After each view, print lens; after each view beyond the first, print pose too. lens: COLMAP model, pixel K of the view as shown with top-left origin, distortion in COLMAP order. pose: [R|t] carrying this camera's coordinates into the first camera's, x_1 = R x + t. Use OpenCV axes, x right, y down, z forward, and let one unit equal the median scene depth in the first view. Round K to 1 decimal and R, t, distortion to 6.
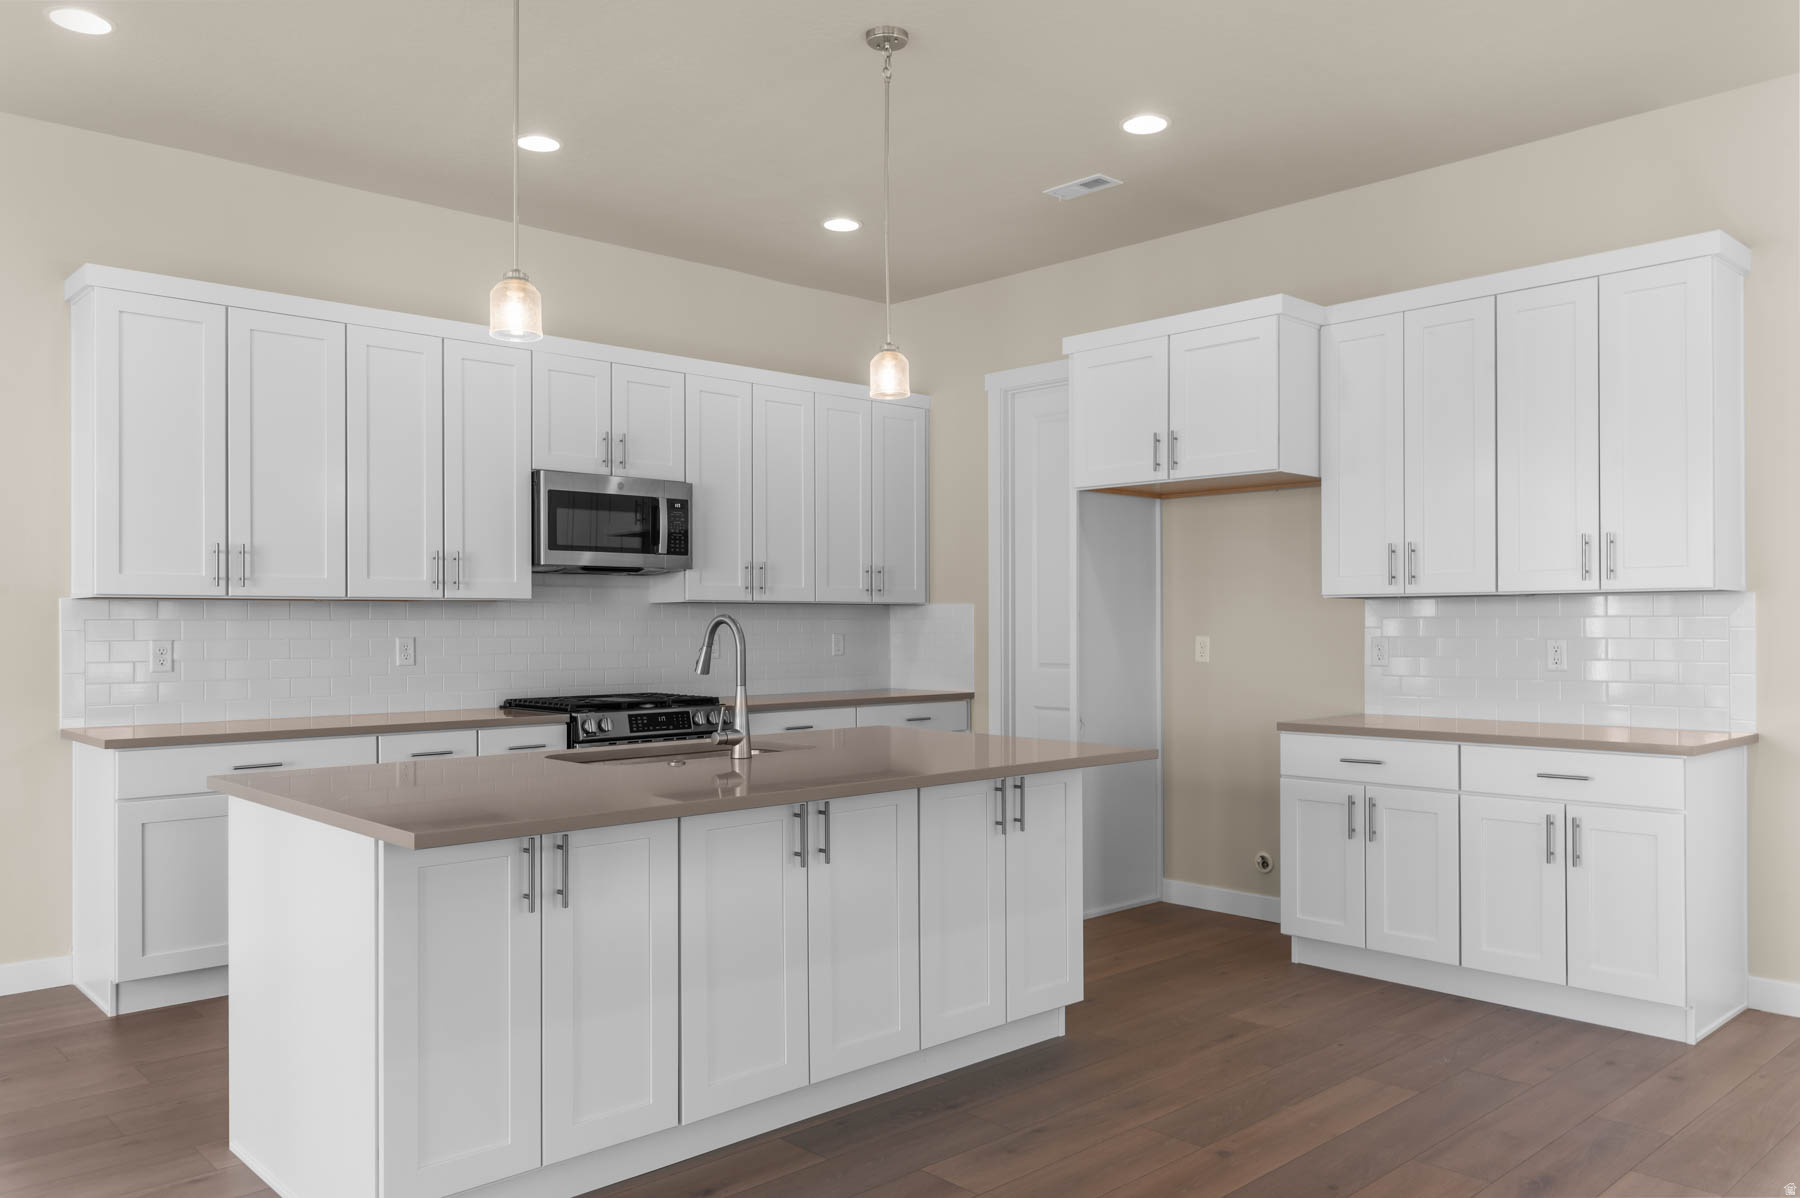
lens RADIAL K [[1336.7, 0, 899.3], [0, 1336.7, 634.4], [0, 0, 1]] dist [-0.023844, -0.000885]
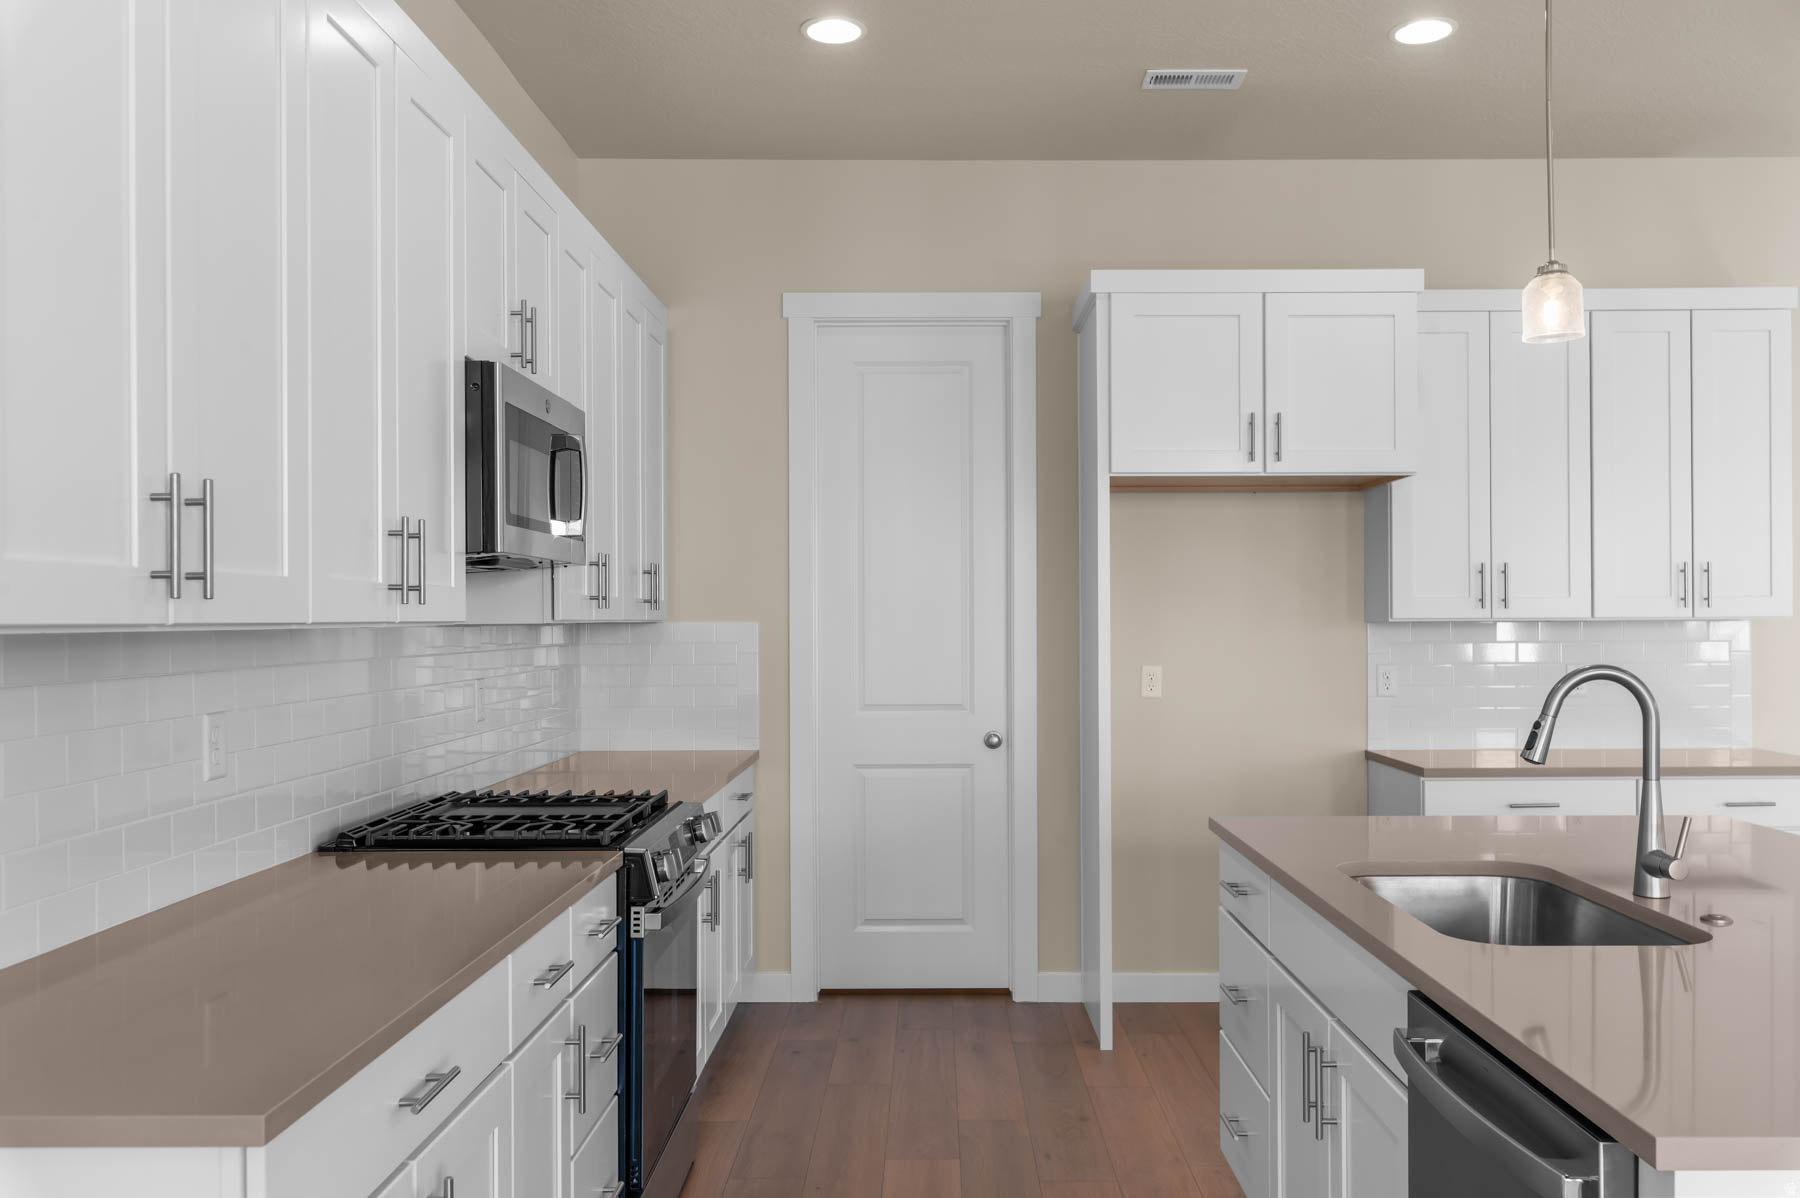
lens RADIAL K [[1542.3, 0, 898.8], [0, 1542.3, 643.6], [0, 0, 1]] dist [0.002423, -0.060569]
pose [[0.698672, -0.005519, 0.715421, -0.617306], [0.007491, 0.999972, 0.000398, -0.015069], [-0.715403, 0.005081, 0.698693, 0.505952]]
